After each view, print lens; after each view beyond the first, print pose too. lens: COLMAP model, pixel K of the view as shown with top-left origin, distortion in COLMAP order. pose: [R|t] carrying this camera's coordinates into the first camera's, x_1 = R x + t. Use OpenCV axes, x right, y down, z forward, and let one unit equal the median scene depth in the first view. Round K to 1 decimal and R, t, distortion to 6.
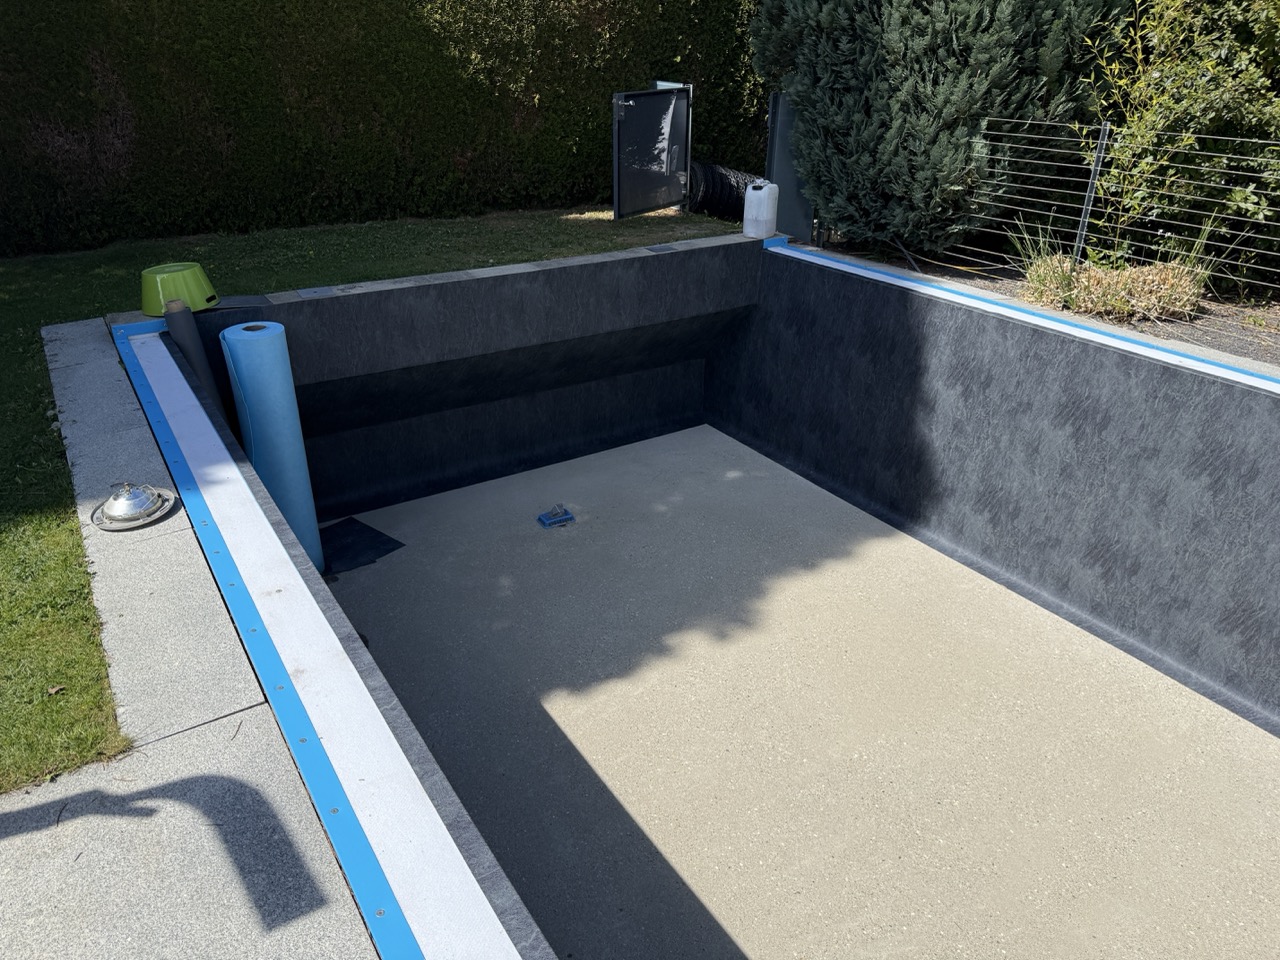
lens RADIAL K [[905.0, 0, 636.0], [0, 905.0, 476.1], [0, 0, 1]] dist [0.008785, -0.008918]
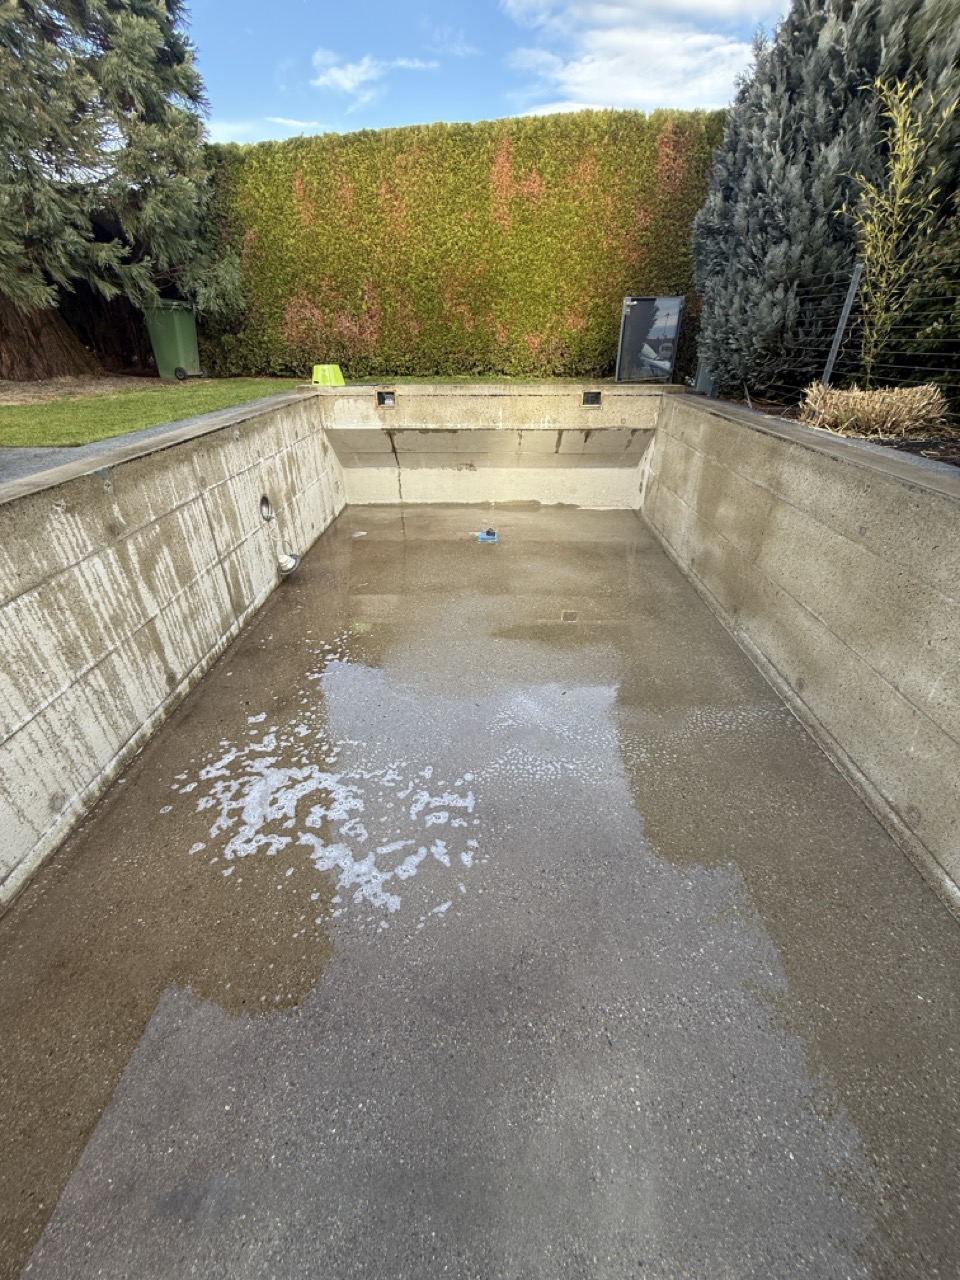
lens RADIAL K [[507.7, 0, 480.7], [0, 507.7, 638.8], [0, 0, 1]] dist [-0.001635, -0.000101]
pose [[0.826315, 0.280075, -0.488632, 0.483915], [-0.239552, 0.959974, 0.145137, 0.117583], [0.509723, -0.002876, 0.860334, 0.098230]]
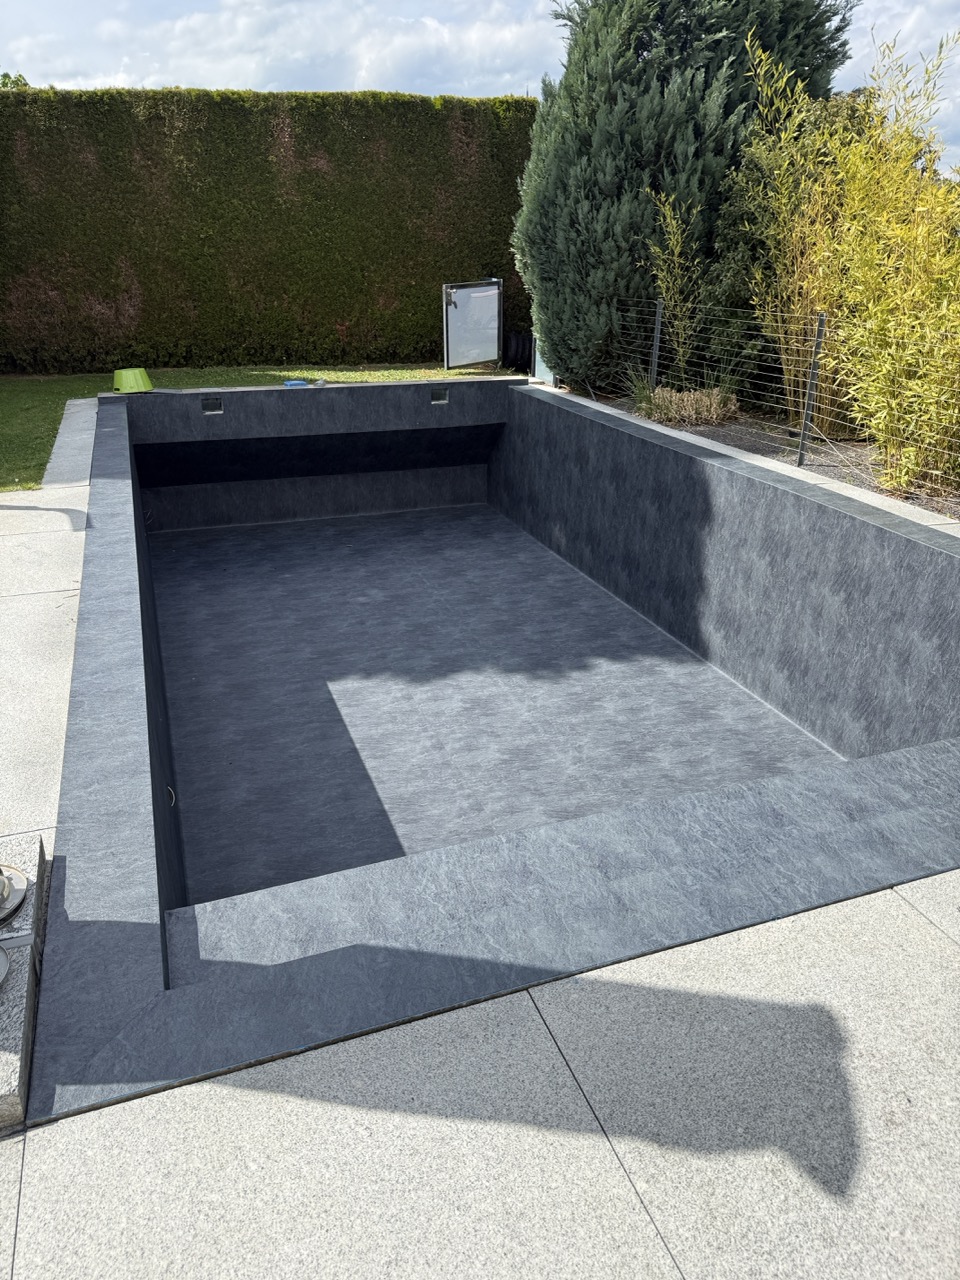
lens RADIAL K [[900.5, 0, 473.1], [0, 900.5, 642.8], [0, 0, 1]] dist [0.017567, -0.019015]
pose [[0.973754, 0.088445, -0.209718, 0.494671], [-0.096095, 0.995018, -0.026553, 0.252323], [0.206324, 0.046009, 0.977401, -0.523810]]
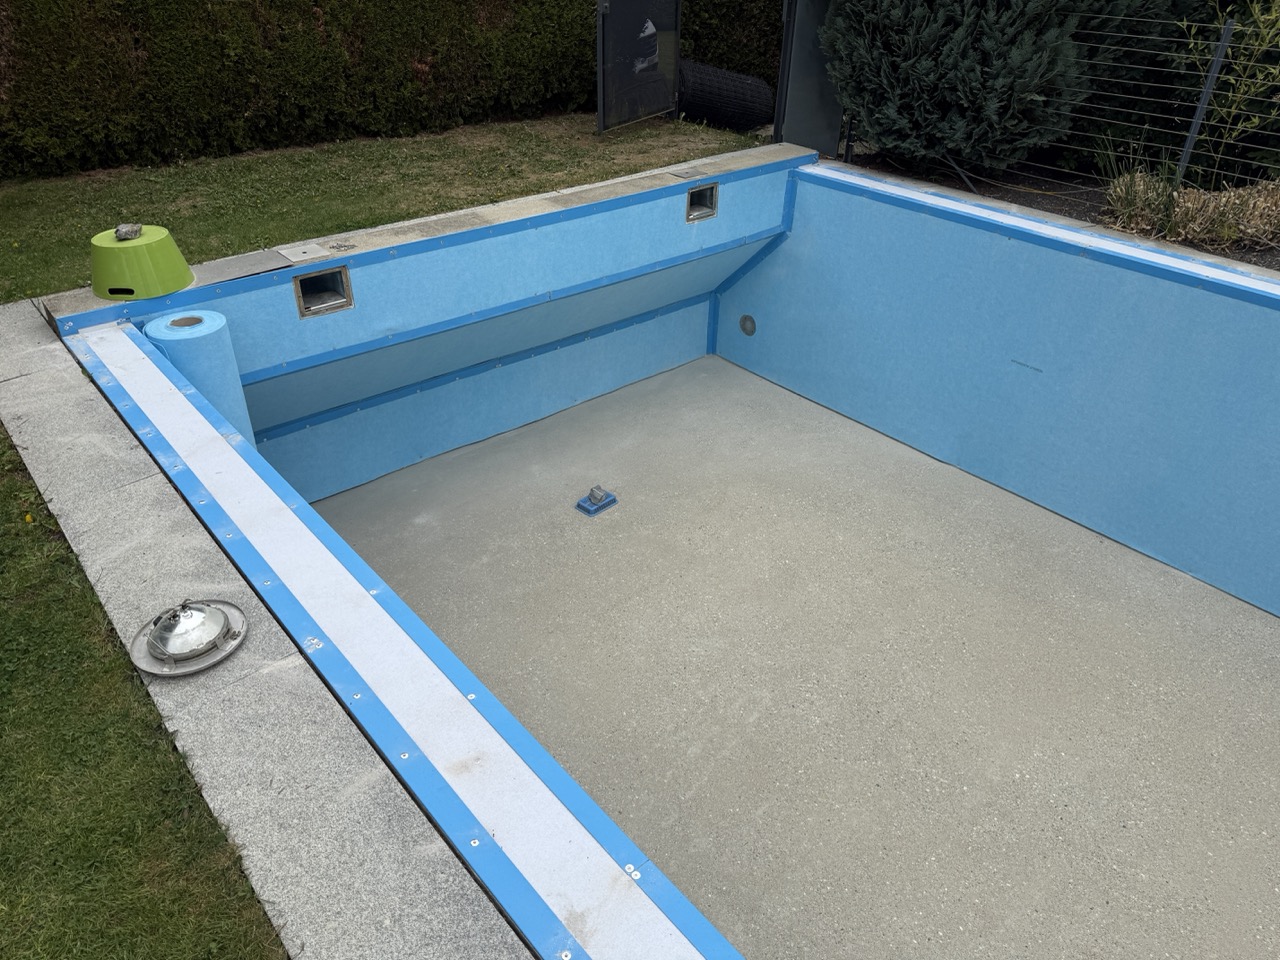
lens RADIAL K [[913.0, 0, 632.6], [0, 913.0, 479.5], [0, 0, 1]] dist [0.001144, -0.002731]
pose [[0.991626, -0.065535, 0.111278, -0.150595], [0.052724, 0.992034, 0.114403, -0.072475], [-0.117889, -0.107578, 0.987182, 0.136285]]
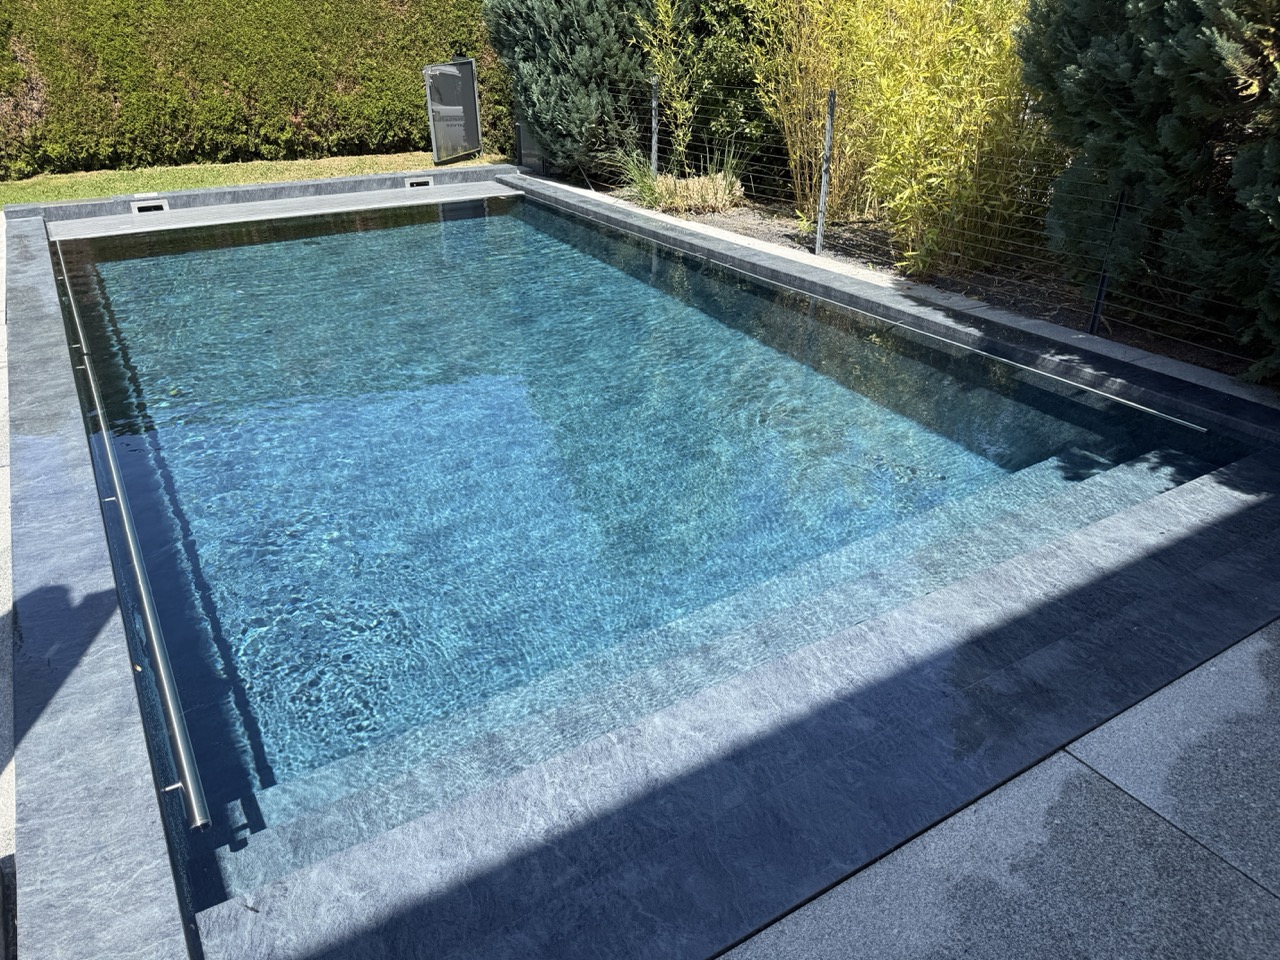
lens RADIAL K [[899.5, 0, 640.5], [0, 899.5, 491.8], [0, 0, 1]] dist [0.017637, -0.019457]
pose [[0.999787, -0.001080, -0.020595, 0.442840], [0.001657, 0.999605, 0.028046, 0.221154], [0.020557, -0.028074, 0.999394, -0.446661]]
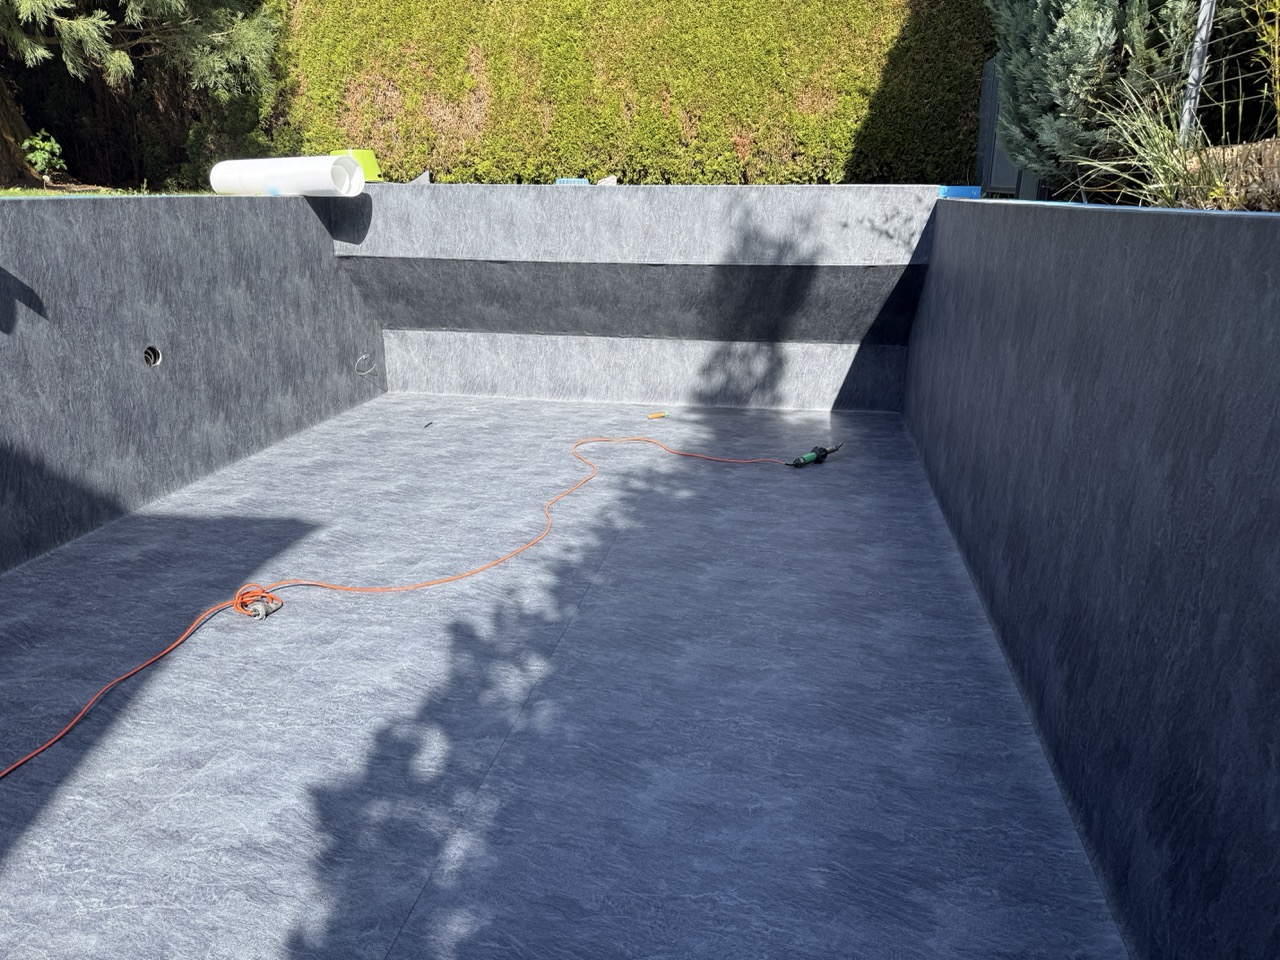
lens RADIAL K [[900.5, 0, 637.5], [0, 900.5, 485.8], [0, 0, 1]] dist [0.017567, -0.019015]
pose [[0.730300, 0.206799, -0.651073, 0.603505], [-0.300032, 0.953332, -0.033737, 0.124959], [0.613713, 0.219981, 0.758265, 0.297155]]
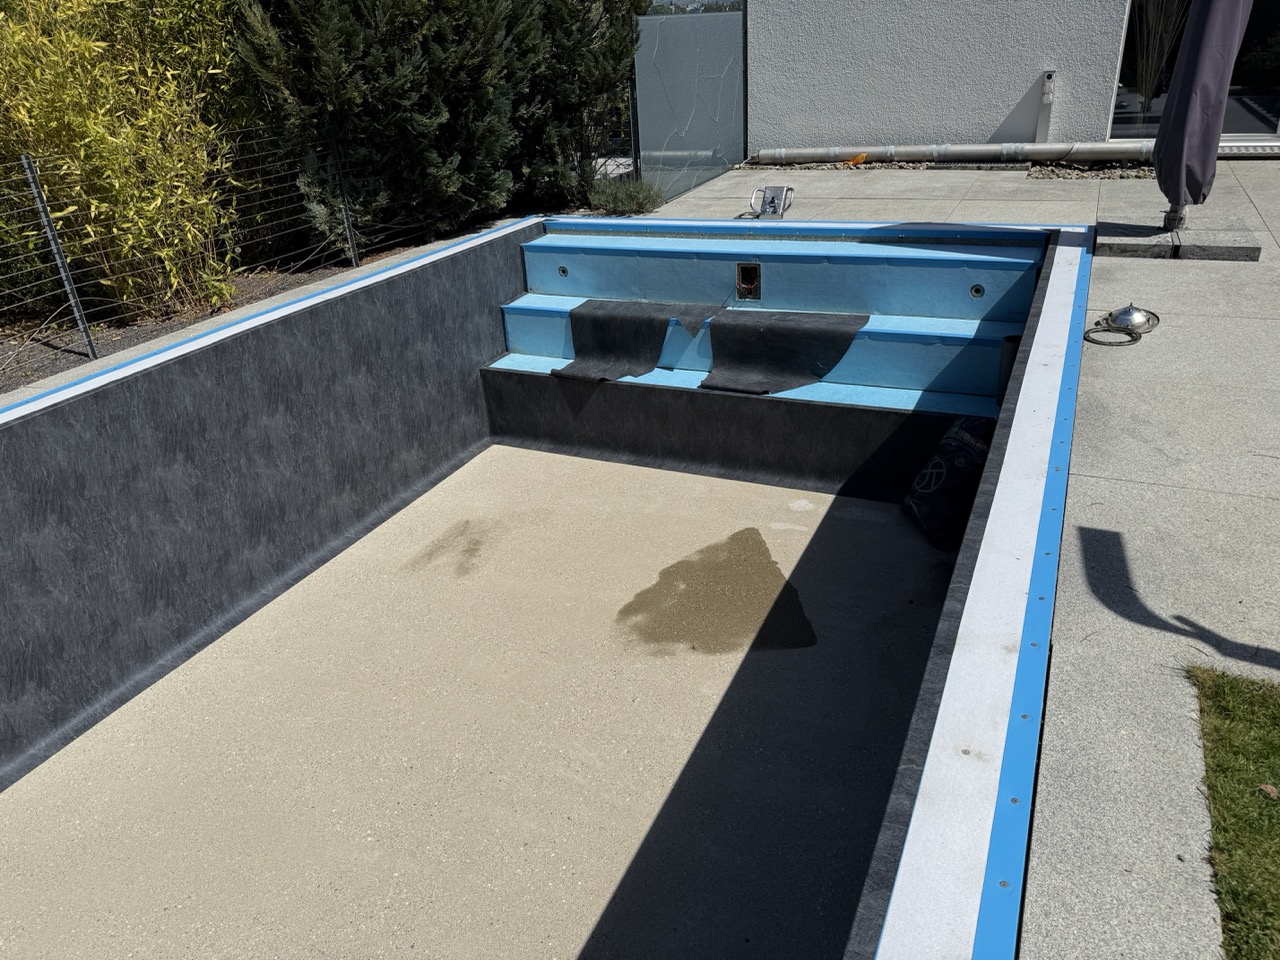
lens RADIAL K [[893.8, 0, 637.3], [0, 893.8, 490.6], [0, 0, 1]] dist [0.086328, -0.129004]
pose [[-0.526348, -0.363971, 0.768428, -0.323340], [0.426905, 0.668453, 0.609034, -0.251158], [-0.735329, 0.648610, -0.196458, 0.524580]]
